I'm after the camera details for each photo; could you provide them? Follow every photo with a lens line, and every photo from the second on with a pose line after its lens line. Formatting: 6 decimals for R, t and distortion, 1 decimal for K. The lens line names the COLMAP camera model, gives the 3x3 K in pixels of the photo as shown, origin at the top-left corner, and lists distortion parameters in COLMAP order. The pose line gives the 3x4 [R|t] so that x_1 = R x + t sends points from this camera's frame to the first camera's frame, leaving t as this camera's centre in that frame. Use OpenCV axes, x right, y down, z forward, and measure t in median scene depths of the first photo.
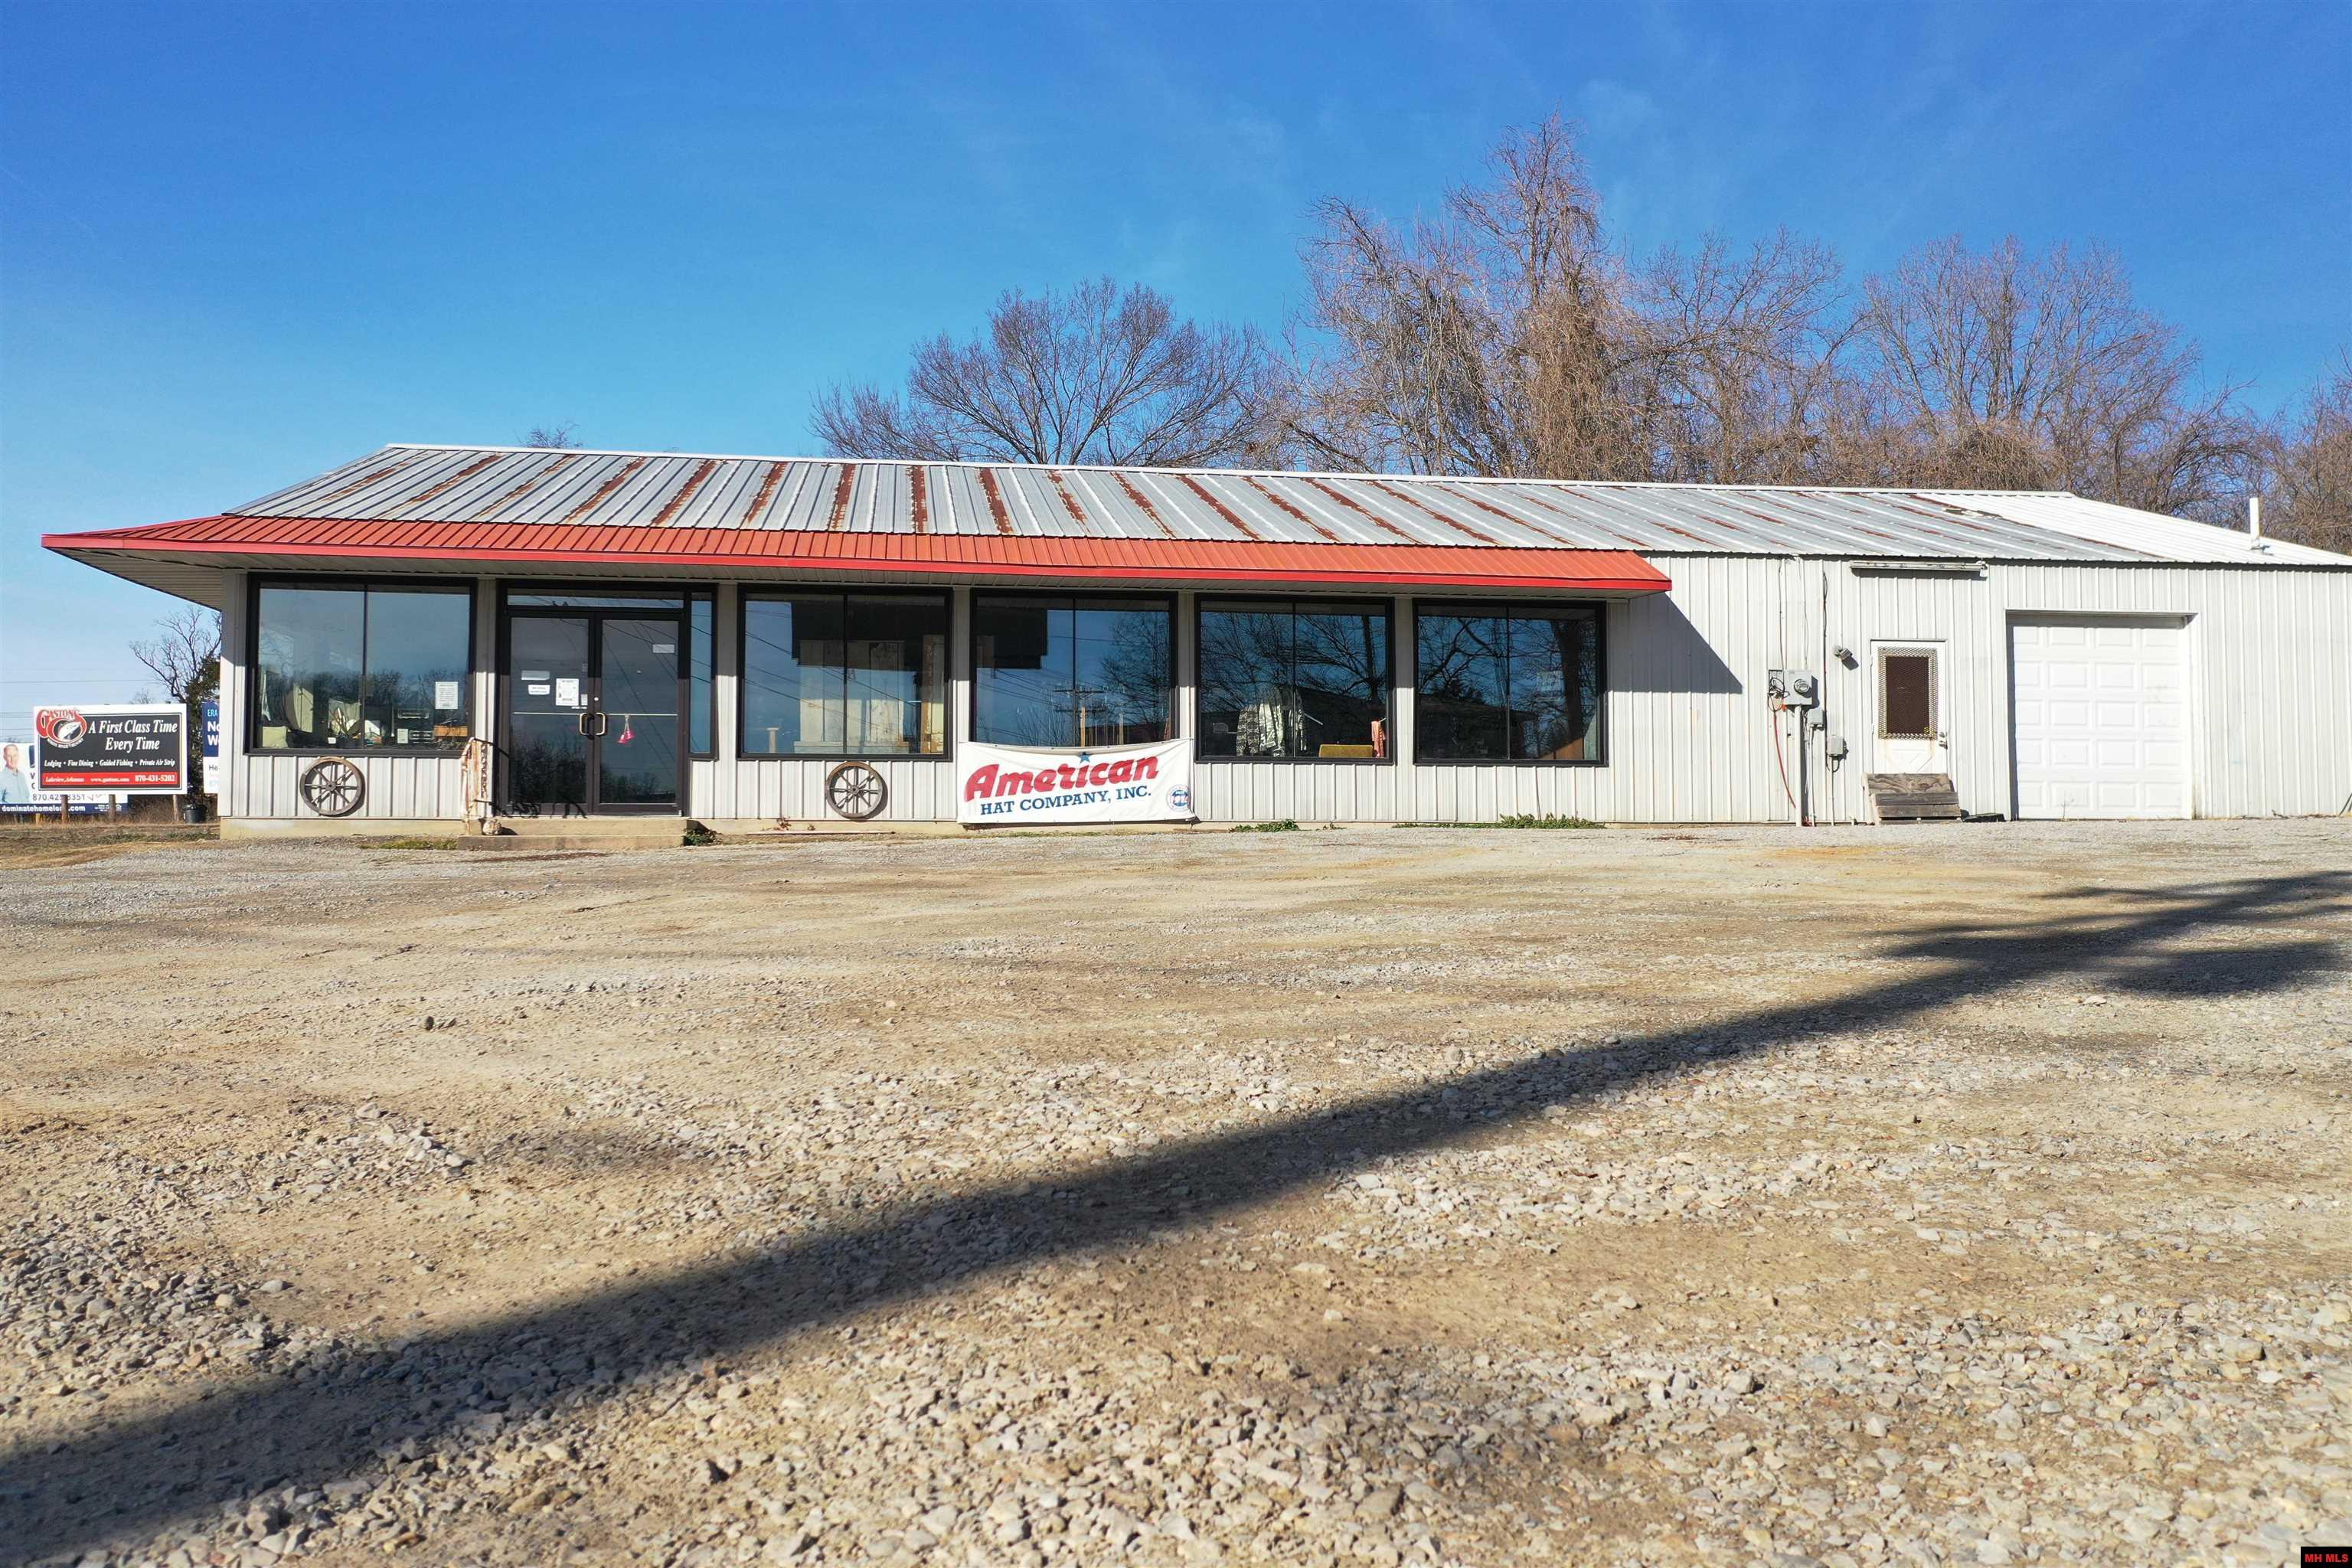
lens RADIAL K [[1917.1, 0, 1173.3], [0, 1917.1, 744.9], [0, 0, 1]] dist [-0.018017, -0.005445]
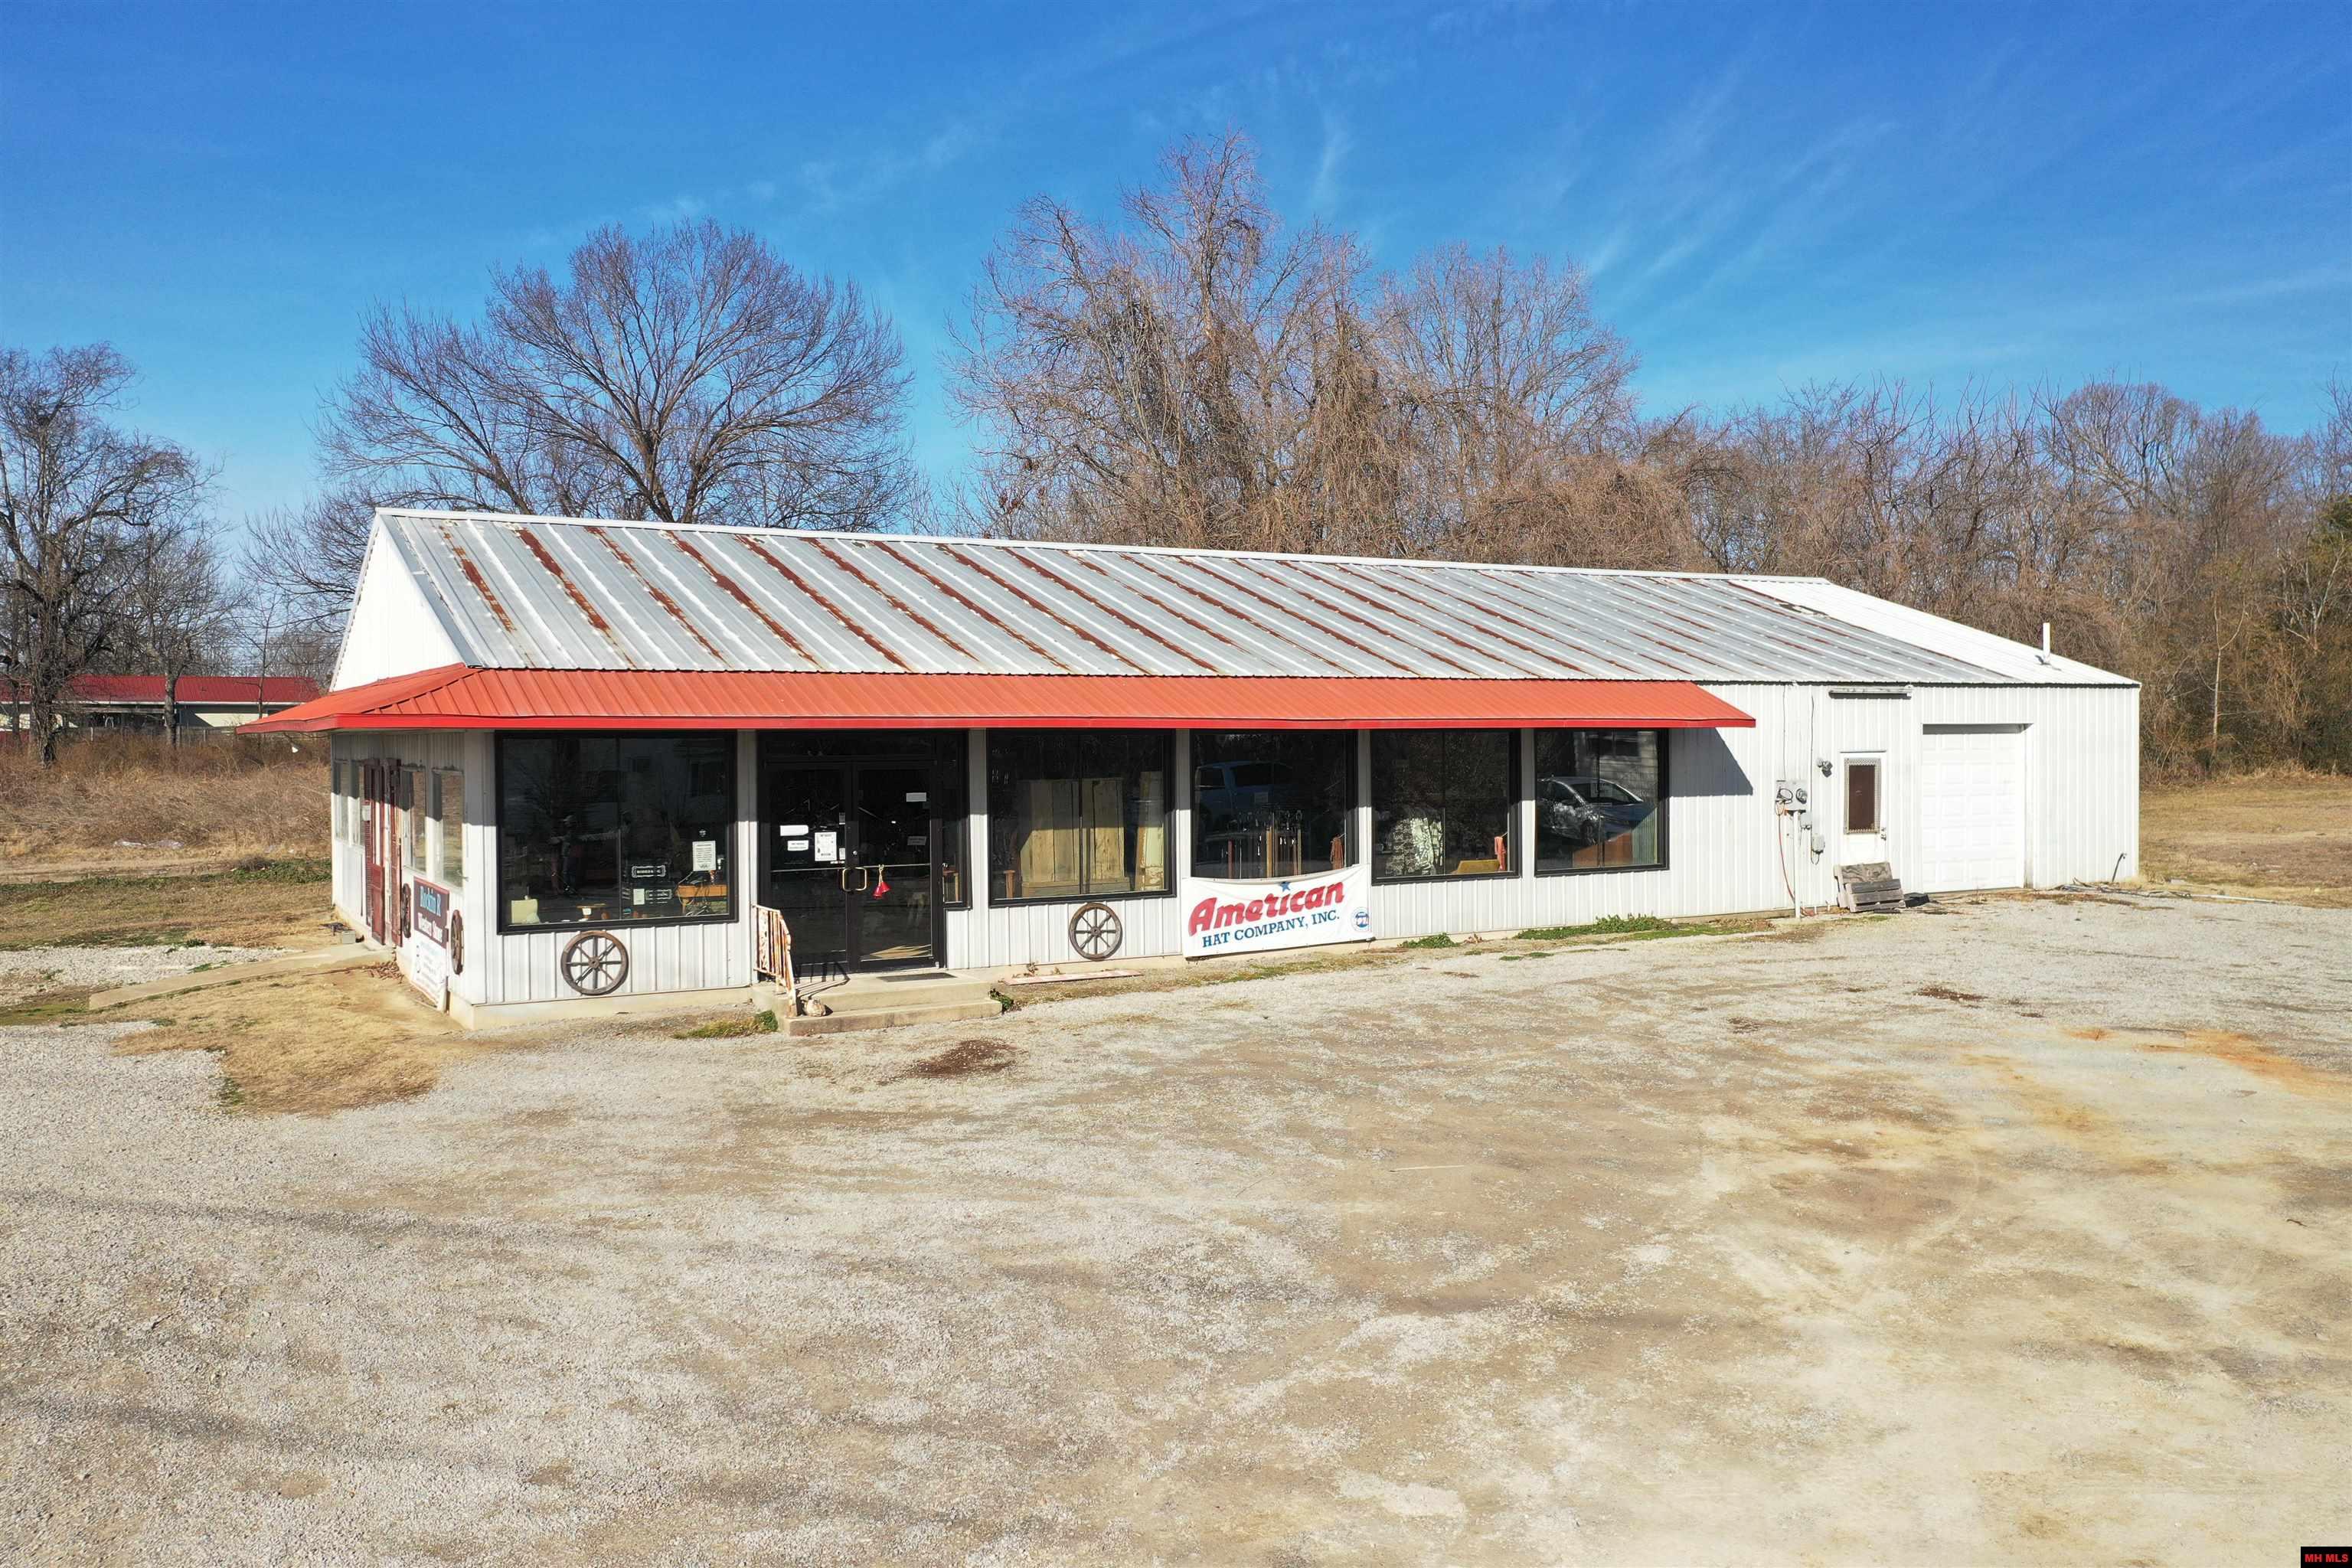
lens RADIAL K [[1917.1, 0, 1173.3], [0, 1917.1, 744.9], [0, 0, 1]] dist [-0.018017, -0.005445]
pose [[0.928798, -0.009552, 0.370462, -0.493361], [-0.015922, 0.997716, 0.065645, -0.139264], [-0.370243, -0.066870, 0.926525, 0.050918]]
